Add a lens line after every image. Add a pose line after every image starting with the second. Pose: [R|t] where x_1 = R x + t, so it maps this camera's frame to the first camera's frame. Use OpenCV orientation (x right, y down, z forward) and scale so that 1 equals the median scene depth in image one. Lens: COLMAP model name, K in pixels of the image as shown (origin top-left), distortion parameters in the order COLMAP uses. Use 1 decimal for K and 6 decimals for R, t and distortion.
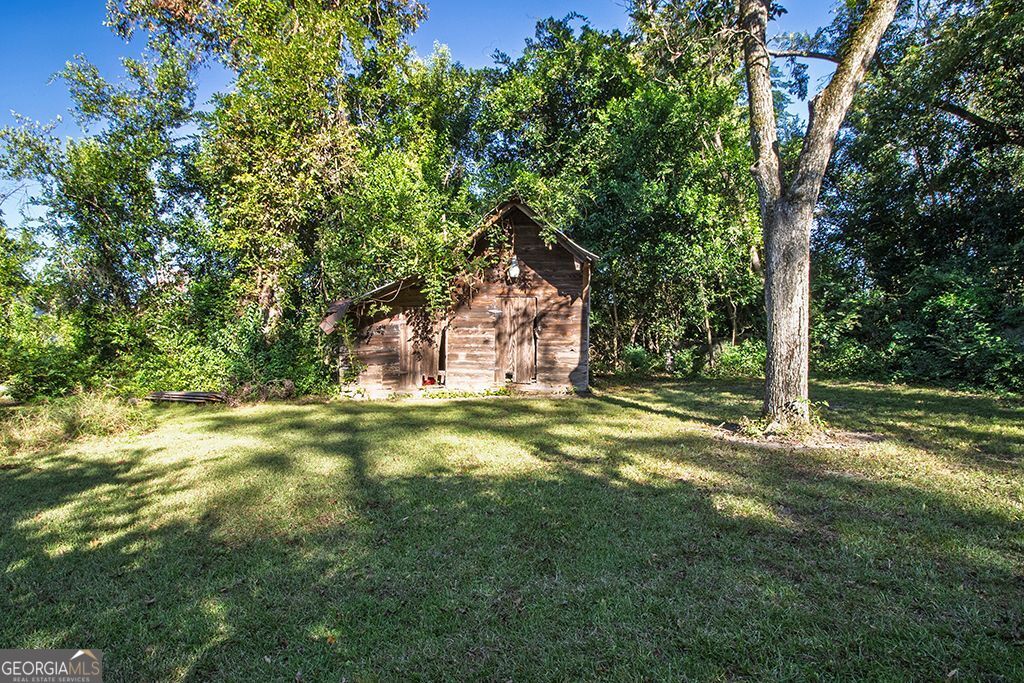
lens RADIAL K [[506.9, 0, 506.7], [0, 506.9, 337.8], [0, 0, 1]] dist [0.000465, 0.000043]
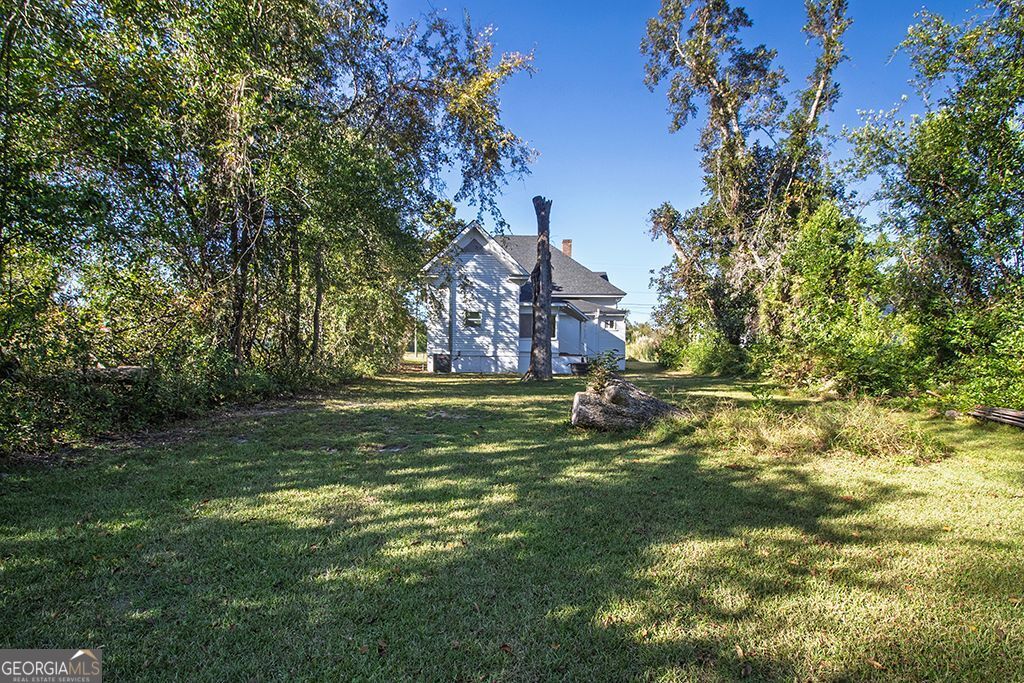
lens RADIAL K [[490.7, 0, 512.9], [0, 490.7, 380.5], [0, 0, 1]] dist [-0.026204, -0.000429]
pose [[0.115303, 0.089004, -0.989335, -0.057987], [-0.003877, 0.996010, 0.089153, 0.005099], [0.993323, -0.006444, 0.115188, 0.190403]]
